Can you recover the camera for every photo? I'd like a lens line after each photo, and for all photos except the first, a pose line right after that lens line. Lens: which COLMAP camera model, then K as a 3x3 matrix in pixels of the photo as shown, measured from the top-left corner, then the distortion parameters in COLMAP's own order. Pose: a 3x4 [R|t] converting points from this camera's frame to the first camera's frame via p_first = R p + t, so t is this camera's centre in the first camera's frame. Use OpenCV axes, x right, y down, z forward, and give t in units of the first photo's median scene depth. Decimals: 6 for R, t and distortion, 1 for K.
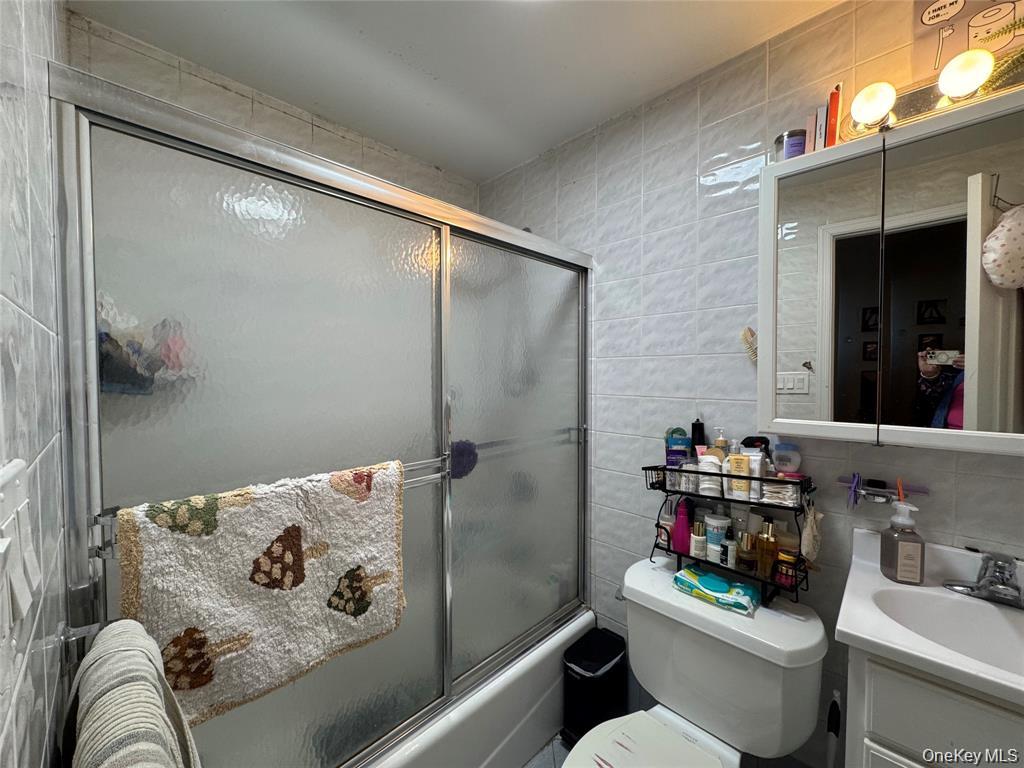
lens RADIAL K [[406.8, 0, 509.9], [0, 406.8, 383.1], [0, 0, 1]] dist [-0.002225, -0.000498]
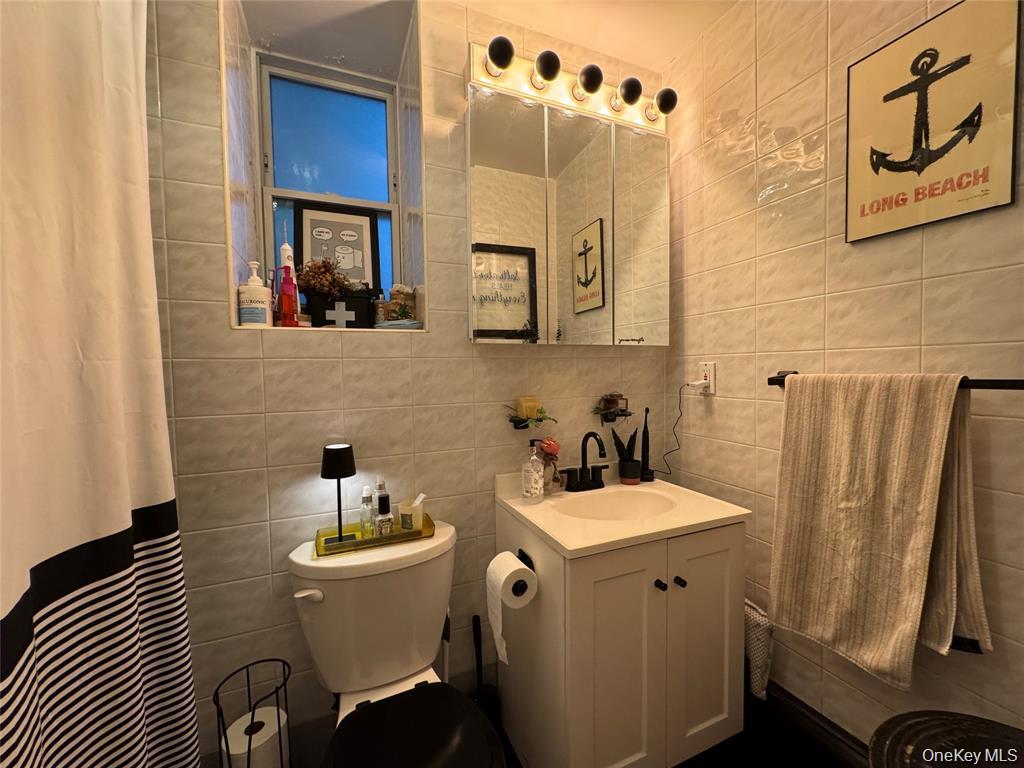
lens RADIAL K [[406.8, 0, 507.7], [0, 406.8, 386.3], [0, 0, 1]] dist [-0.002225, -0.000498]
pose [[0.380357, -0.041872, 0.923891, -0.278928], [0.044199, 0.998656, 0.027064, -0.018256], [-0.923783, 0.030541, 0.381697, 0.437453]]
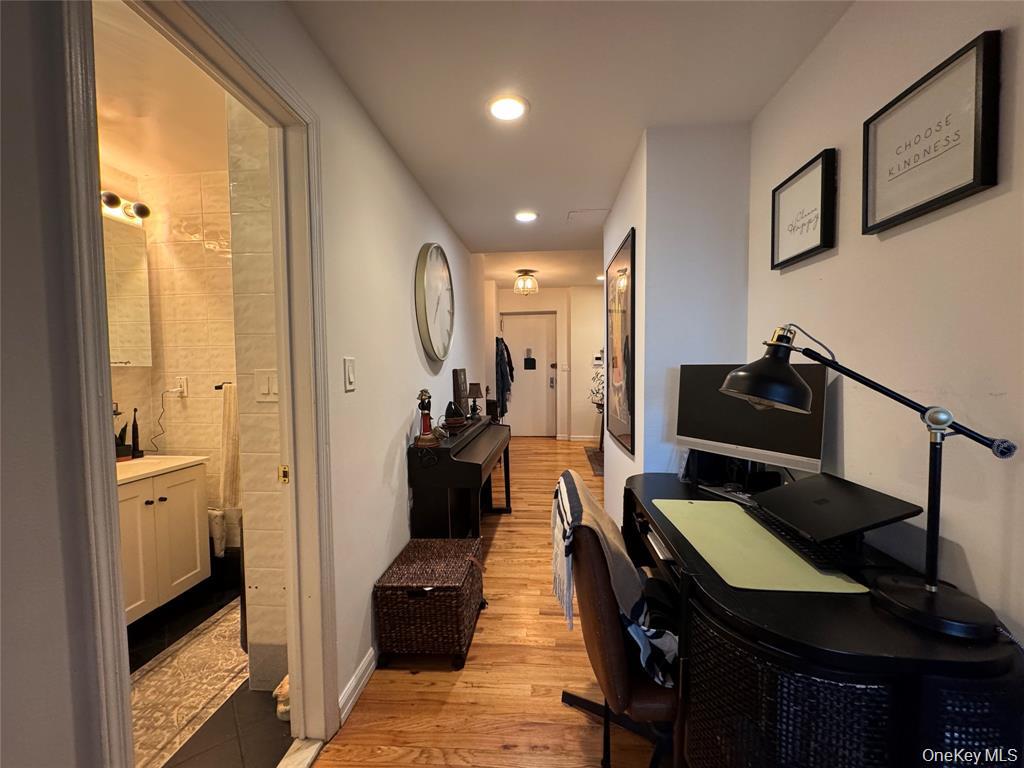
lens RADIAL K [[406.8, 0, 513.4], [0, 406.8, 385.8], [0, 0, 1]] dist [-0.002225, -0.000498]
pose [[-0.635205, -0.027656, 0.771848, -0.692799], [0.035041, 0.997298, 0.064571, -0.032358], [-0.771548, 0.068062, -0.632519, 0.408898]]
